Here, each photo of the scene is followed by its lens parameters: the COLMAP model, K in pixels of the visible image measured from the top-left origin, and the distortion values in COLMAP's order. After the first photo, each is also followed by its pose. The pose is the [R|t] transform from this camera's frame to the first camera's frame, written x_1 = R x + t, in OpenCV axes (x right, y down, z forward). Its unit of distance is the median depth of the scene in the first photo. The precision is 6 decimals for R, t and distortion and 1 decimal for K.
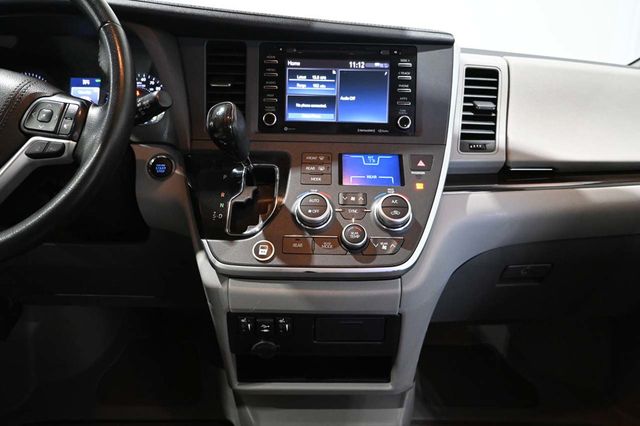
lens RADIAL K [[439.1, 0, 320.0], [0, 439.1, 213.0], [0, 0, 1]] dist [-0.000511, -0.000255]
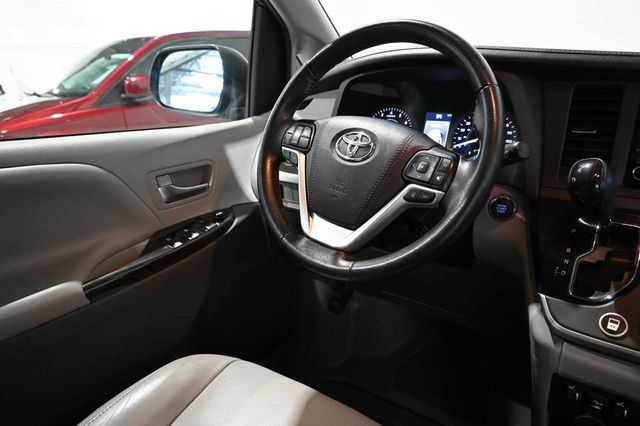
lens RADIAL K [[439.1, 0, 320.0], [0, 439.1, 213.0], [0, 0, 1]] dist [-0.000511, -0.000255]
pose [[0.799556, 0.152052, -0.581025, -0.109810], [-0.140266, 0.987944, 0.065519, -0.105525], [0.583982, 0.029112, 0.811244, -0.085183]]
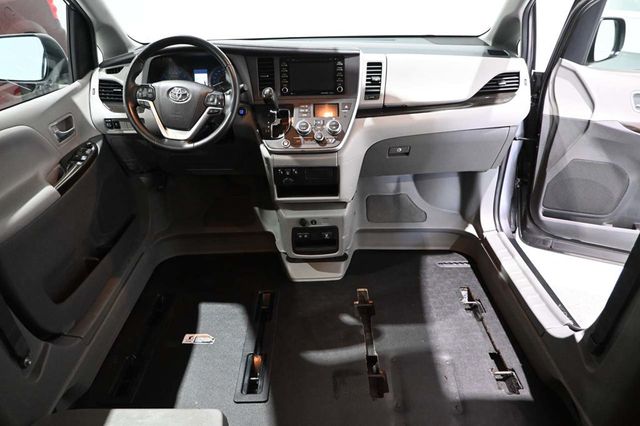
lens RADIAL K [[439.1, 0, 320.0], [0, 439.1, 213.0], [0, 0, 1]] dist [-0.000511, -0.000255]
pose [[0.999290, -0.030784, -0.021732, 0.118030], [0.034738, 0.976056, 0.214728, -0.064805], [0.014601, -0.215331, 0.976432, -1.594727]]
